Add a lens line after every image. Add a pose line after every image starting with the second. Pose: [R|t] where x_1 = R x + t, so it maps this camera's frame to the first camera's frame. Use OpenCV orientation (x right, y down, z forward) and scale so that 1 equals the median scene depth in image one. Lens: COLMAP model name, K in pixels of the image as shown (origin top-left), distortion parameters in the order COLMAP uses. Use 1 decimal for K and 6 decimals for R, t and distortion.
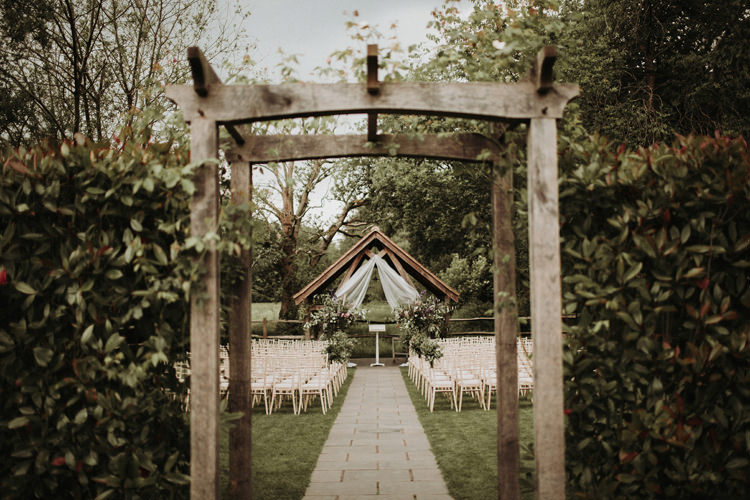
lens RADIAL K [[733.2, 0, 375.0], [0, 733.2, 250.0], [0, 0, 1]] dist [-0.123638, 0.265664]
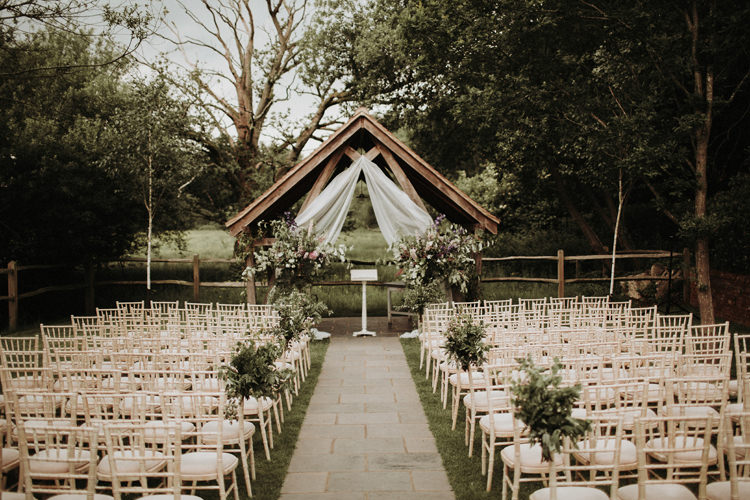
lens RADIAL K [[733.2, 0, 375.0], [0, 733.2, 250.0], [0, 0, 1]] dist [-0.123638, 0.265664]
pose [[0.999825, 0.002937, 0.018483, 0.000572], [-0.004753, 0.995076, 0.099001, 0.020521], [-0.018101, -0.099072, 0.994916, 0.329885]]
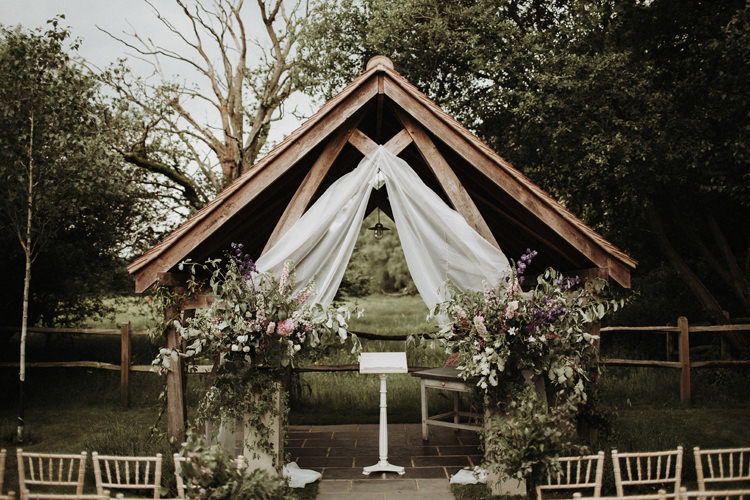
lens RADIAL K [[733.2, 0, 375.0], [0, 733.2, 250.0], [0, 0, 1]] dist [-0.123638, 0.265664]
pose [[0.999987, 0.004674, -0.001972, -0.000397], [-0.004656, 0.999946, 0.009315, 0.043385], [0.002016, -0.009306, 0.999955, 0.565097]]
